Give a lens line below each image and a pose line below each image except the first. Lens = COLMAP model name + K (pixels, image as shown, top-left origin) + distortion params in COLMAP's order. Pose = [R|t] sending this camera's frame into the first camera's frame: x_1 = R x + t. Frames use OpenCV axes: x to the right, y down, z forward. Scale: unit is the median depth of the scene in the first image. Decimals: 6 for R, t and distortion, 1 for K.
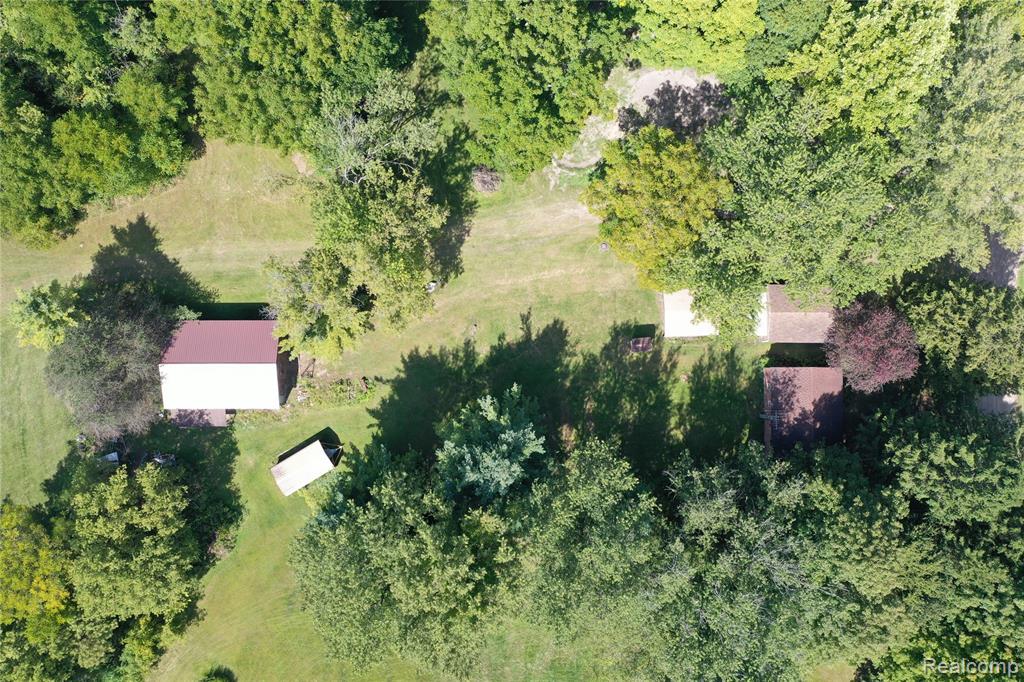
lens RADIAL K [[820.2, 0, 512.0], [0, 820.2, 340.1], [0, 0, 1]] dist [0.011895, 0.003675]
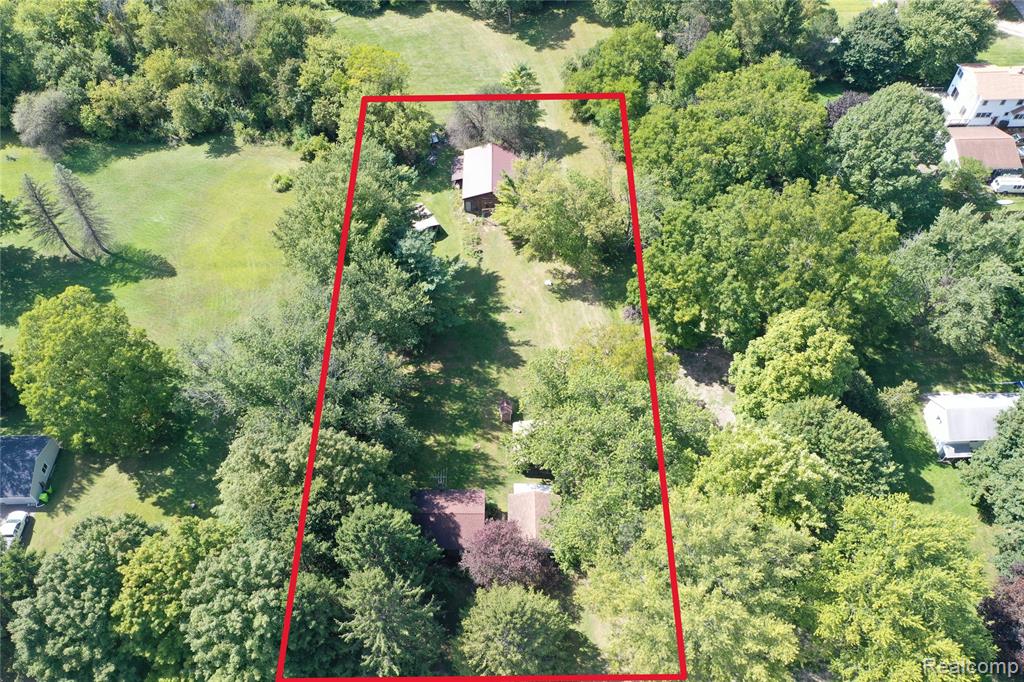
lens RADIAL K [[820.2, 0, 511.3], [0, 820.2, 341.1], [0, 0, 1]] dist [0.011895, 0.003675]
pose [[0.006838, 0.782123, -0.623087, 0.817237], [-0.999118, 0.031154, 0.028142, -0.038732], [0.041422, 0.622345, 0.781646, -0.001592]]
